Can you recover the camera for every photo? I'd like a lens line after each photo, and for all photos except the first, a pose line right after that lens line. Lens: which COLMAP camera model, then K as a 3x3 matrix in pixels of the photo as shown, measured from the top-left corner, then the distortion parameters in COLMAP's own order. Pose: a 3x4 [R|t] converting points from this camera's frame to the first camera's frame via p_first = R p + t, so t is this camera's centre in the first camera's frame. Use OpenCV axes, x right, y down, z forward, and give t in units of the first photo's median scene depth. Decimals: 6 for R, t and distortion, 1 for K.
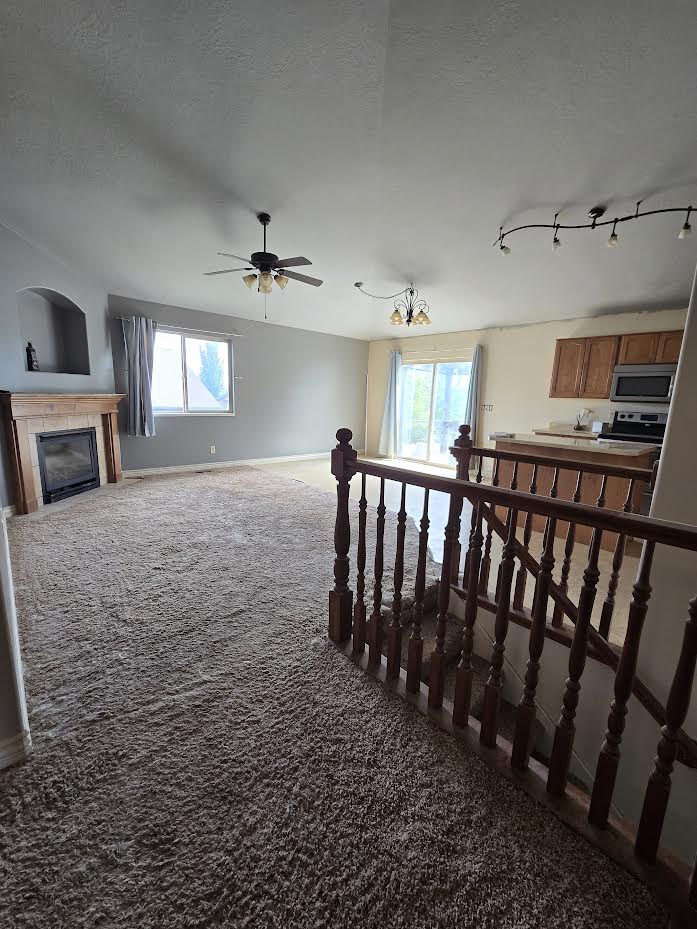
lens RADIAL K [[381.0, 0, 347.8], [0, 381.0, 463.3], [0, 0, 1]] dist [-0.000653, -0.000007]
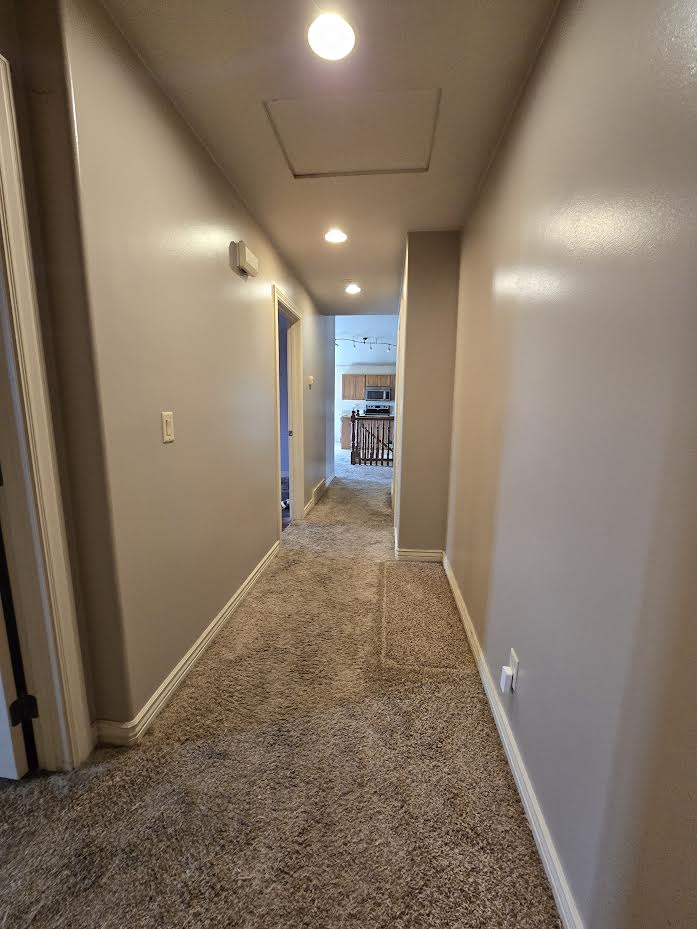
lens RADIAL K [[381.0, 0, 348.2], [0, 381.0, 466.1], [0, 0, 1]] dist [-0.000653, -0.000007]
pose [[0.749354, -0.137268, 0.647785, -1.066629], [0.134348, 0.989448, 0.054255, 0.108656], [-0.648397, 0.046372, 0.759889, -0.799418]]
